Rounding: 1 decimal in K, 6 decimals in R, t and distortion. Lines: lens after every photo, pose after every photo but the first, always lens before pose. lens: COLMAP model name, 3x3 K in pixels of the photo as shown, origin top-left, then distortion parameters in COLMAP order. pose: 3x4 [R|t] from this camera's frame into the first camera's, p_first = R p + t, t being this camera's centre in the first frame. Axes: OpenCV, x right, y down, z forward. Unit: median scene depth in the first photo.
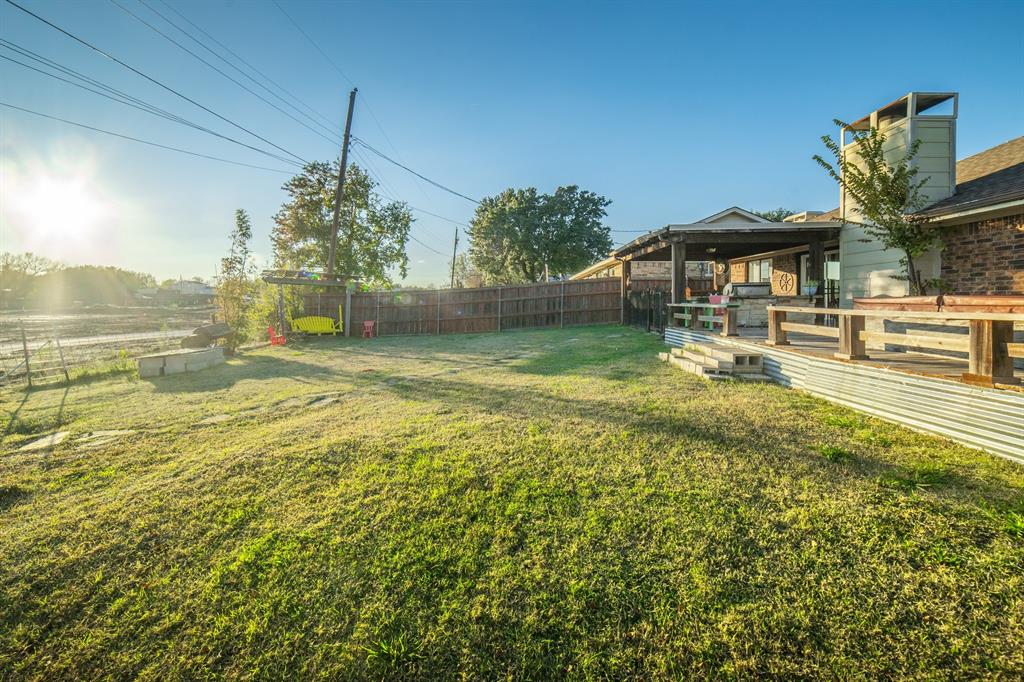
lens RADIAL K [[422.2, 0, 509.3], [0, 422.2, 306.0], [0, 0, 1]] dist [-0.011942, 0.004540]
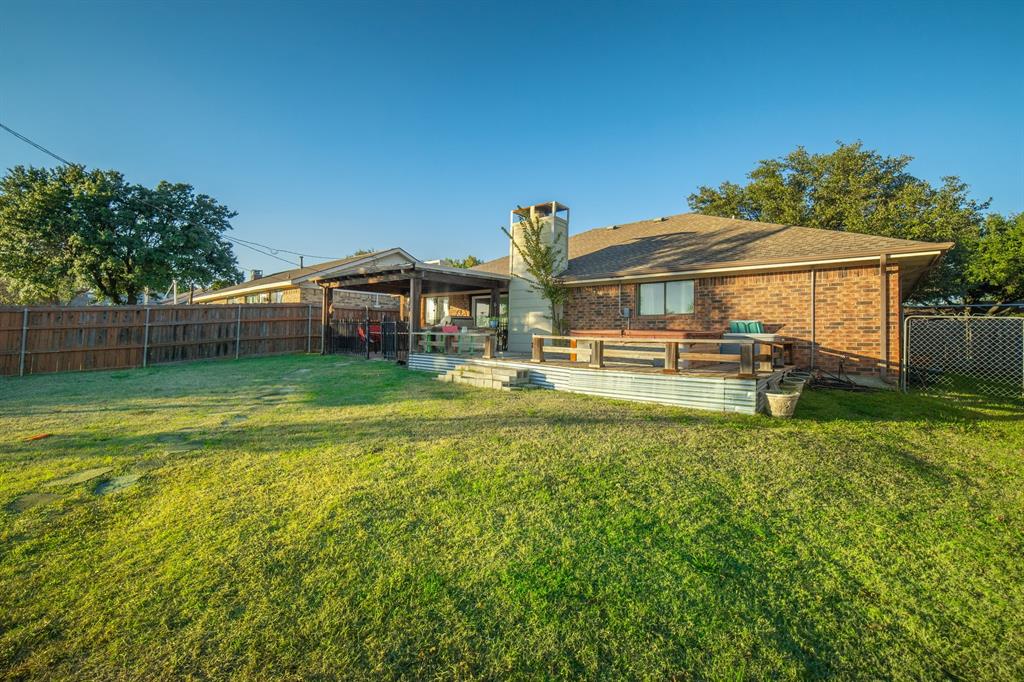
lens RADIAL K [[422.2, 0, 500.0], [0, 422.2, 331.8], [0, 0, 1]] dist [-0.011942, 0.004540]
pose [[0.650462, 0.011270, 0.759455, -0.356984], [-0.006786, 0.999936, -0.009027, 0.001819], [-0.759508, 0.000719, 0.650497, 0.108022]]
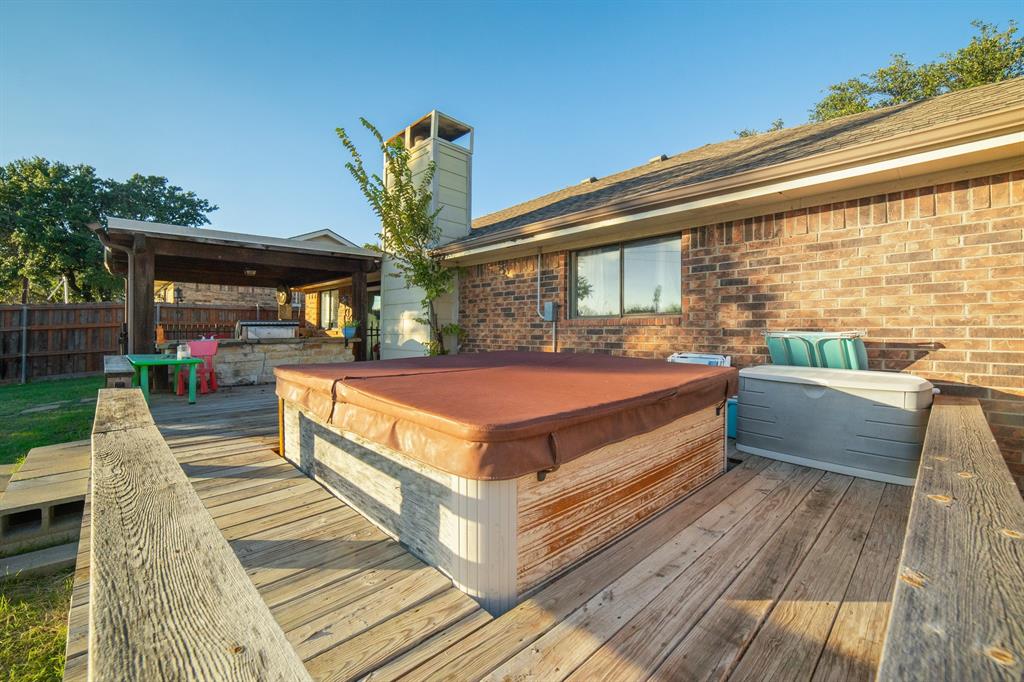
lens RADIAL K [[422.2, 0, 492.2], [0, 422.2, 334.2], [0, 0, 1]] dist [-0.011942, 0.004540]
pose [[0.732859, -0.000518, 0.680381, 0.429126], [-0.001685, 0.999995, 0.002577, -0.041281], [-0.680379, -0.003035, 0.732854, 0.254932]]
